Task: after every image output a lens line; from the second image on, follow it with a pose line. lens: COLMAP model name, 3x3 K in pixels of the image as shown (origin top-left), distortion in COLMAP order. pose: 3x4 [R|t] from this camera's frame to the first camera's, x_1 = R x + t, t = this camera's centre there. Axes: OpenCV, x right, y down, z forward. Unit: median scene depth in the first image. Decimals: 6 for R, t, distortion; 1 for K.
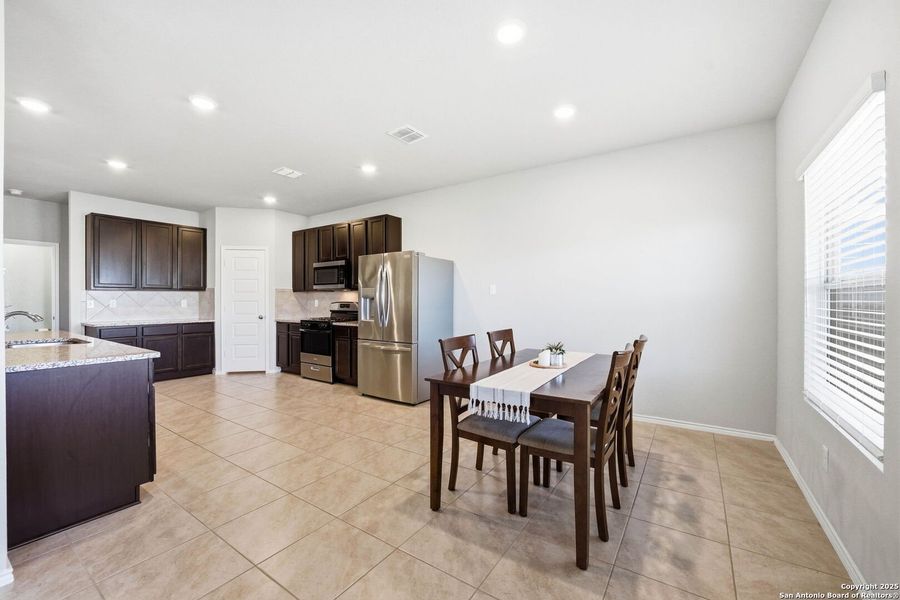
lens RADIAL K [[374.5, 0, 453.9], [0, 374.5, 304.6], [0, 0, 1]] dist [-0.013006, 0.000898]
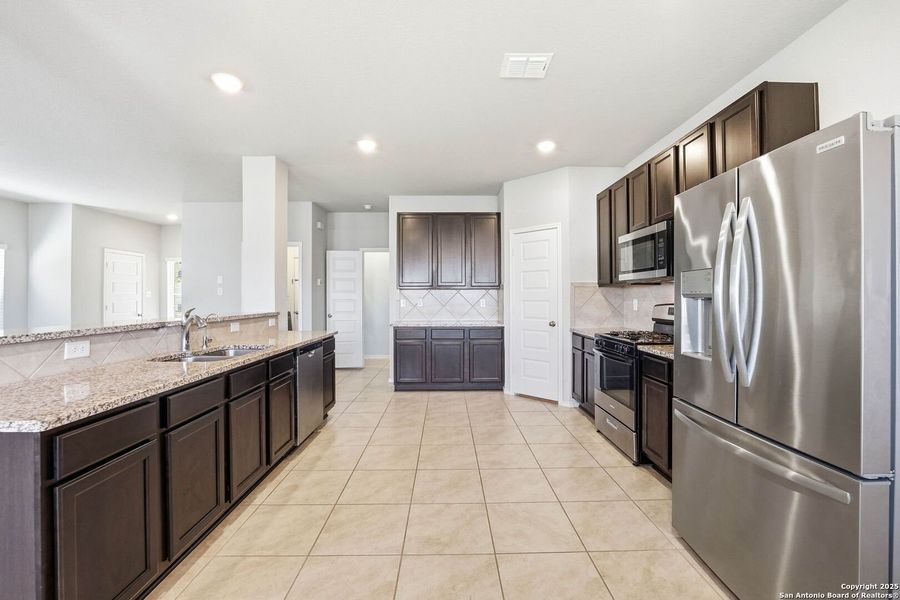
lens RADIAL K [[379.2, 0, 450.3], [0, 379.2, 294.0], [0, 0, 1]] dist [-0.018807, 0.000561]
pose [[0.579902, -0.008131, -0.814646, -0.048873], [-0.008873, 0.999828, -0.016295, -0.009820], [0.814638, 0.016677, 0.579730, 0.451033]]
